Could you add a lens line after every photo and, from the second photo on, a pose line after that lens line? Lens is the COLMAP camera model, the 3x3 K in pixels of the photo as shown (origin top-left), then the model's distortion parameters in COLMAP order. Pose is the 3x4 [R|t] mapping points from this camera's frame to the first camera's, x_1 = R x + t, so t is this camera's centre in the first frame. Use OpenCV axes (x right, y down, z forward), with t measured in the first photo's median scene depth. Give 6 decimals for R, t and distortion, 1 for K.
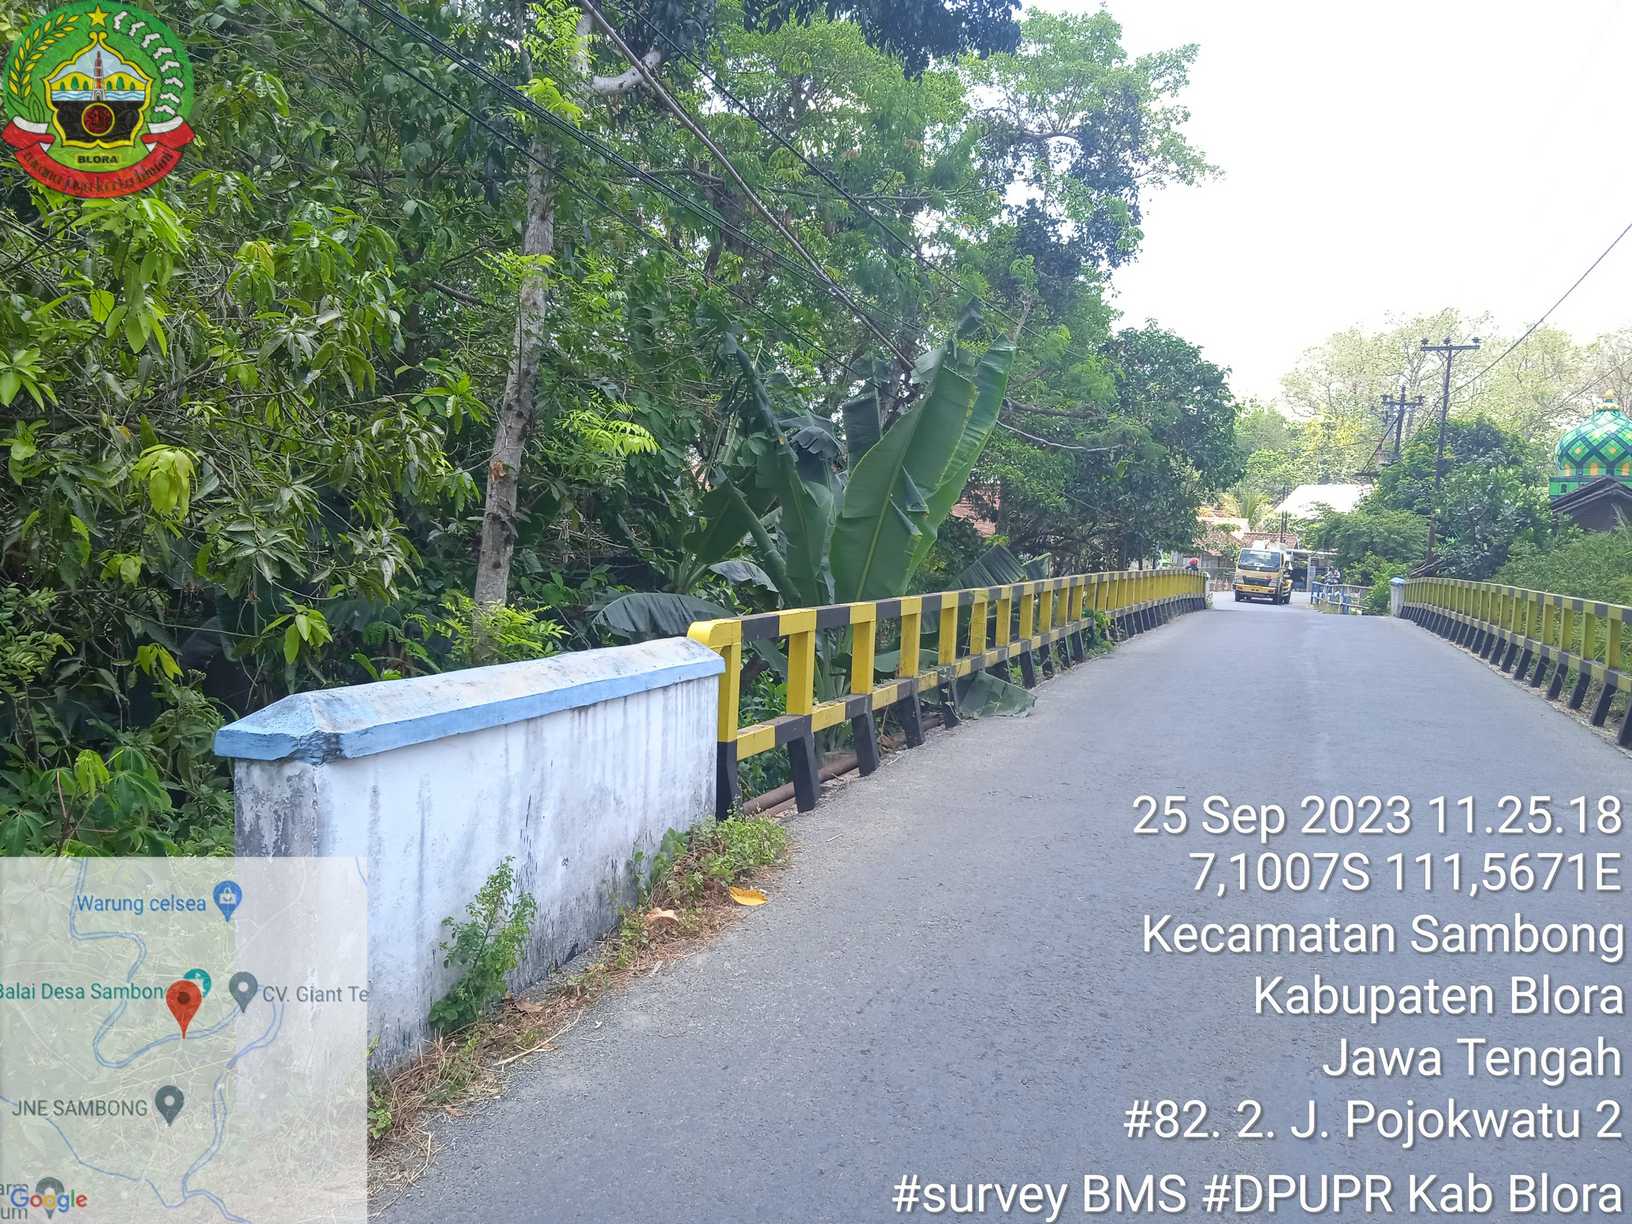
lens RADIAL K [[1346.2, 0, 819.8], [0, 1346.2, 637.9], [0, 0, 1]] dist [0.013150, -0.011764]
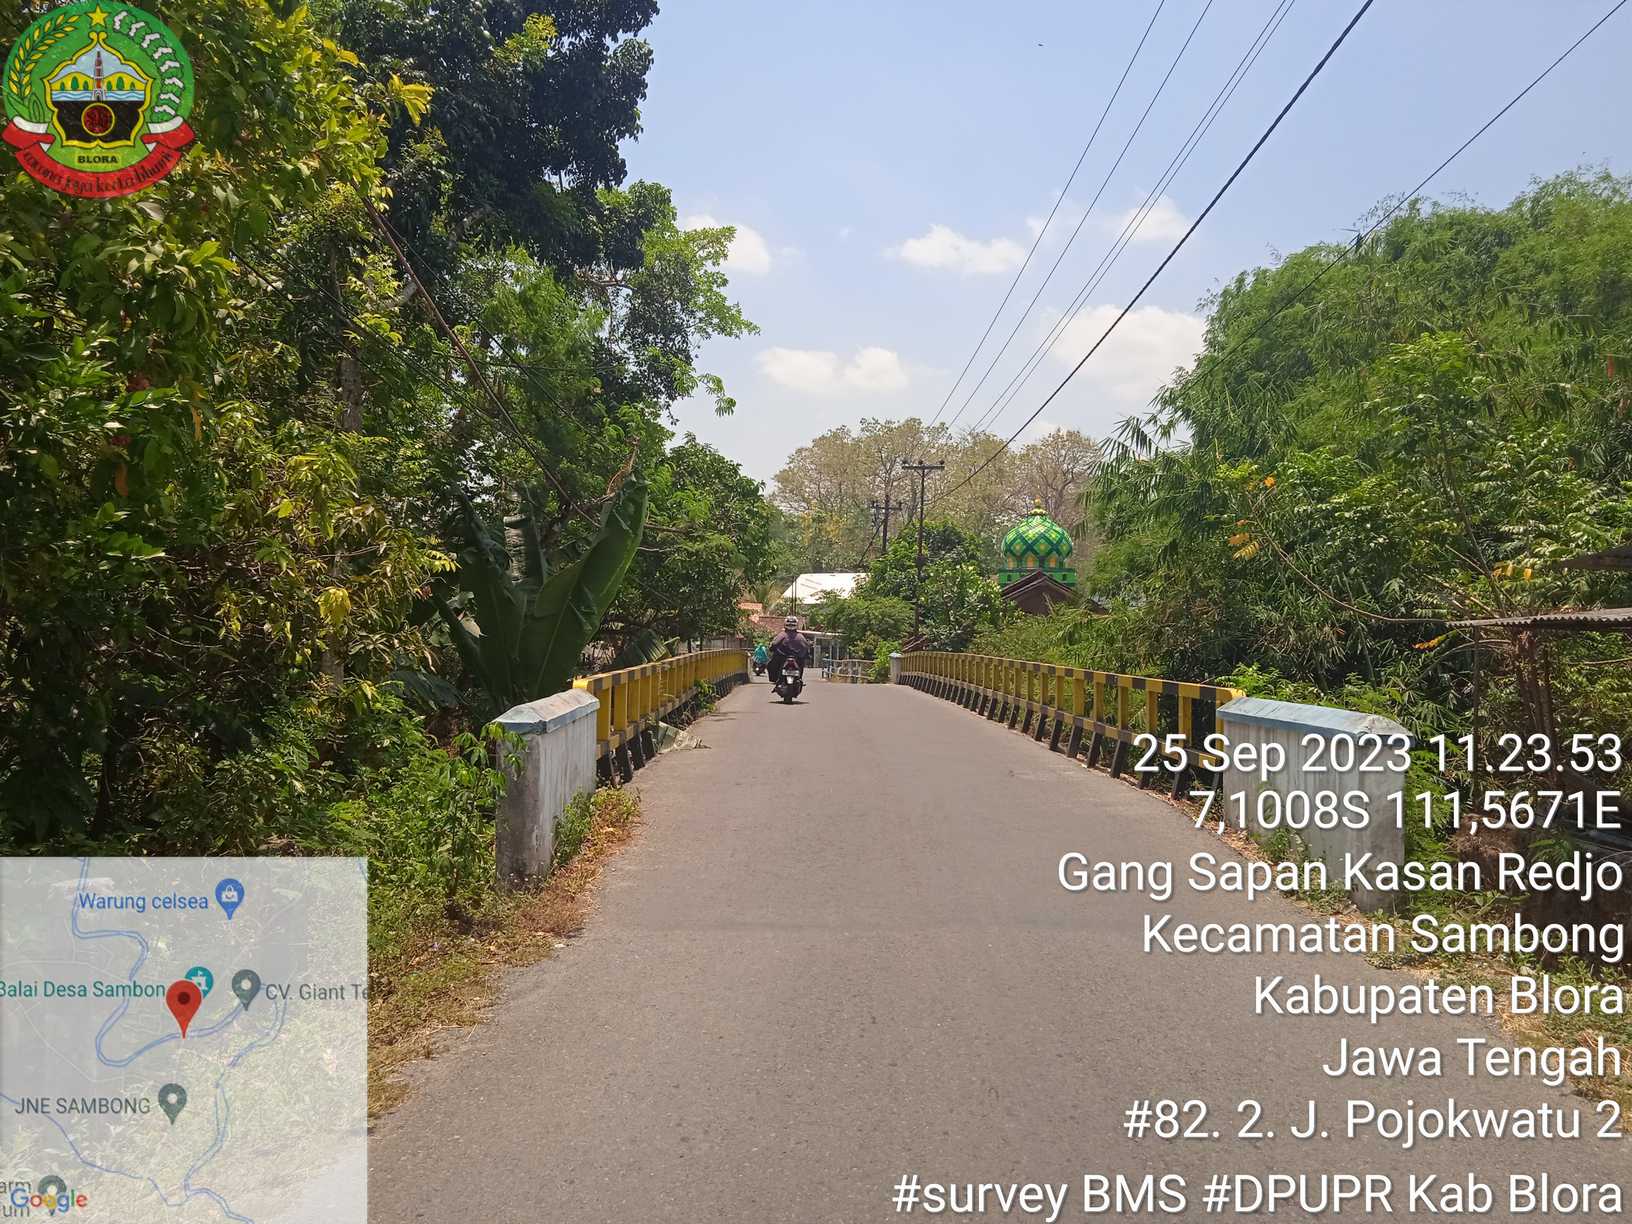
lens RADIAL K [[1346.2, 0, 819.8], [0, 1346.2, 637.9], [0, 0, 1]] dist [0.013150, -0.011764]
pose [[0.935087, -0.016343, 0.354043, -0.058796], [0.038392, 0.997729, -0.055345, 0.006022], [-0.352334, 0.065345, 0.933590, -0.104584]]
